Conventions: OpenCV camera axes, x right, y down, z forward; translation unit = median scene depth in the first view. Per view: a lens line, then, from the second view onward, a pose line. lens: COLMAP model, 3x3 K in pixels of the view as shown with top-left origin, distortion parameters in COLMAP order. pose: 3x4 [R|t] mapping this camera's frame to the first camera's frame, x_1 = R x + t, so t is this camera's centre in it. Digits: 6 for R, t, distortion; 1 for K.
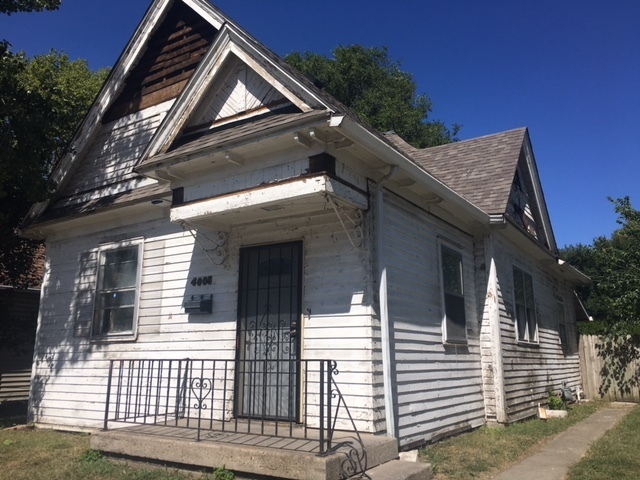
lens RADIAL K [[542.7, 0, 321.4], [0, 542.7, 239.2], [0, 0, 1]] dist [0.078976, -0.062487]
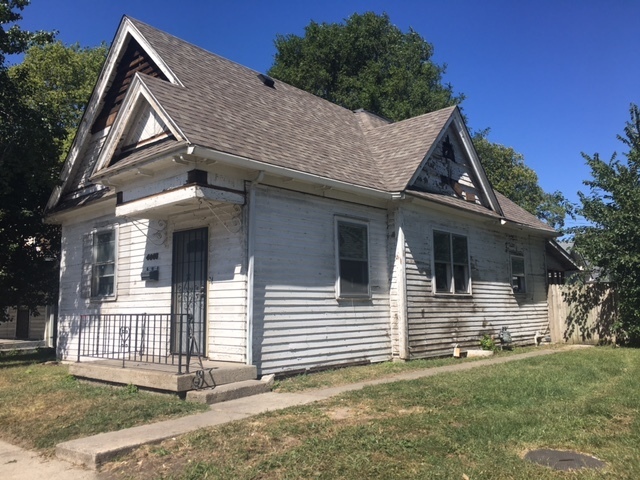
lens RADIAL K [[542.7, 0, 317.0], [0, 542.7, 238.6], [0, 0, 1]] dist [0.078976, -0.062487]
pose [[0.988445, -0.034687, -0.147555, 0.380104], [0.047257, 0.995466, 0.082552, -0.059347], [0.144023, -0.088571, 0.985603, -0.266054]]
